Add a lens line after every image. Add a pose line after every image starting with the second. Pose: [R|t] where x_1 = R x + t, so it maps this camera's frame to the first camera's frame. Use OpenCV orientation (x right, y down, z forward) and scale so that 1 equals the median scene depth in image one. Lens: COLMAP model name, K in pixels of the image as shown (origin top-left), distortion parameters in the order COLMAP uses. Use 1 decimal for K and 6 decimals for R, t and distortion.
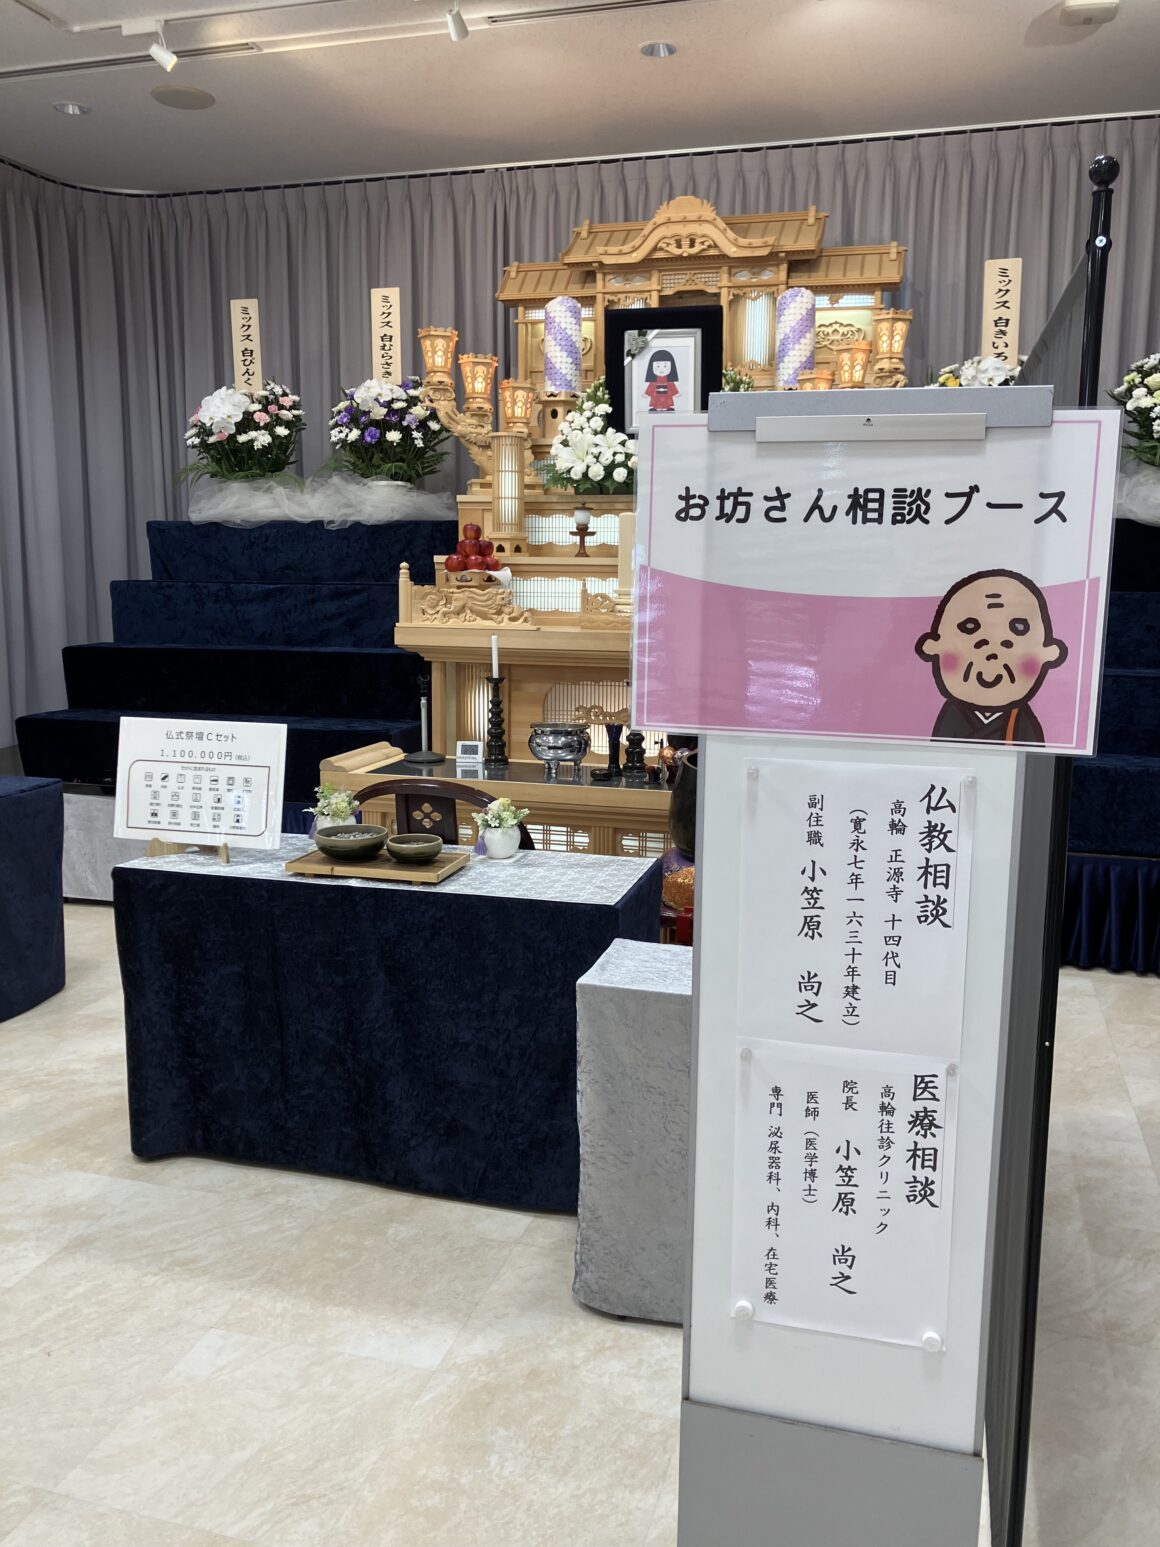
lens RADIAL K [[1279.1, 0, 580.0], [0, 1279.1, 773.5], [0, 0, 1]] dist [-0.000038, 0.000836]
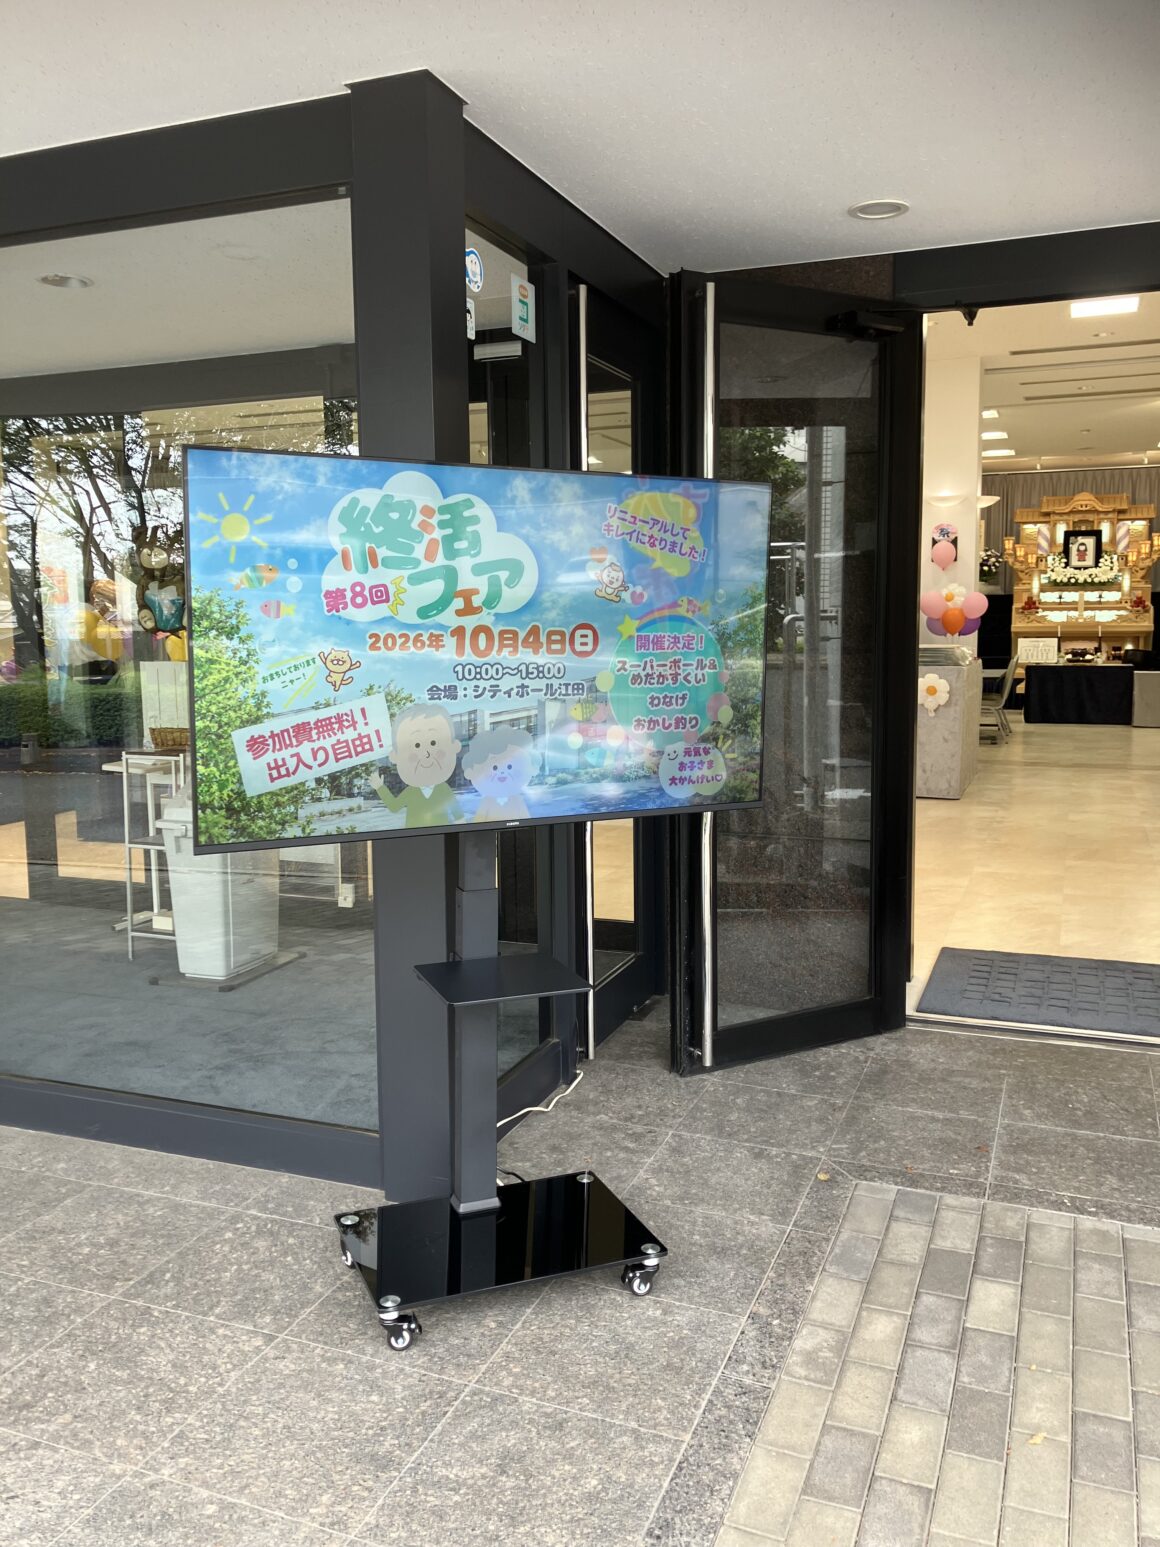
lens RADIAL K [[1279.1, 0, 580.0], [0, 1279.1, 773.5], [0, 0, 1]] dist [-0.000038, 0.000836]
pose [[0.996127, -0.008931, -0.087468, -0.903683], [0.005324, 0.999129, -0.041382, 0.377462], [0.087762, 0.040757, 0.995307, -2.273563]]
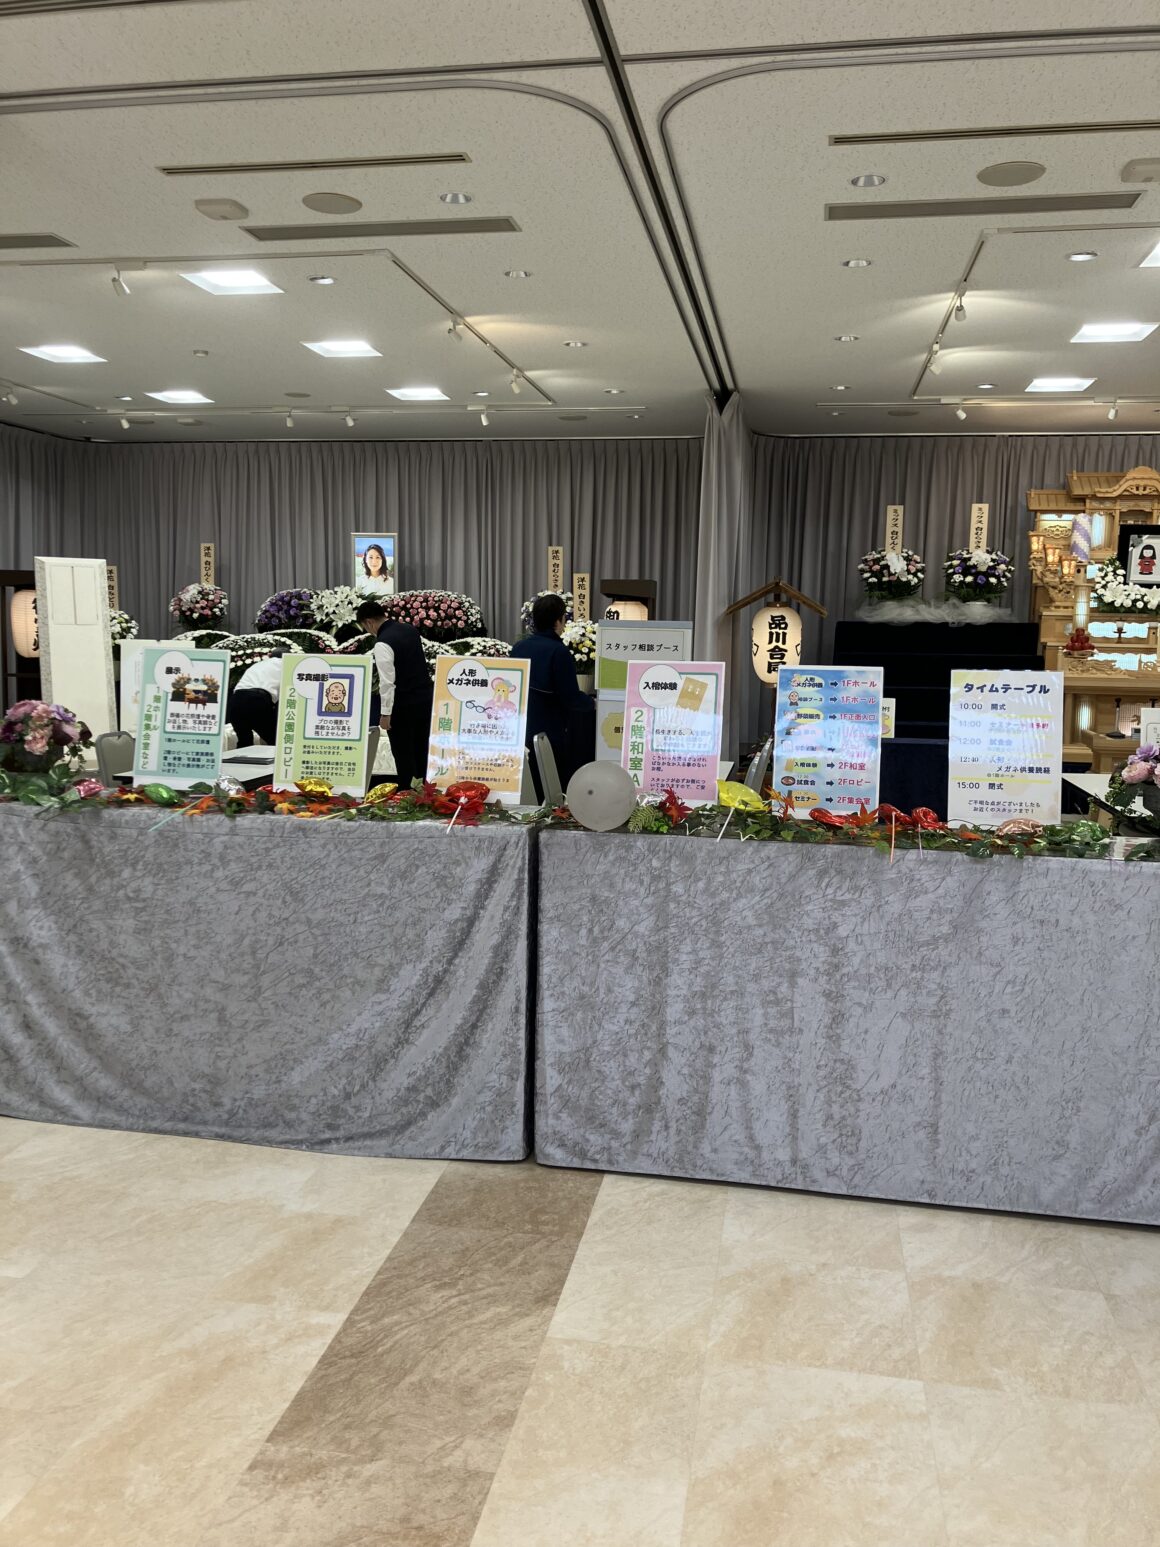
lens RADIAL K [[1279.1, 0, 580.0], [0, 1279.1, 773.5], [0, 0, 1]] dist [-0.000038, 0.000836]
pose [[0.993787, -0.006532, 0.111105, -1.041307], [0.011513, 0.998954, -0.044251, 0.116803], [-0.110700, 0.045256, 0.992823, -0.903318]]
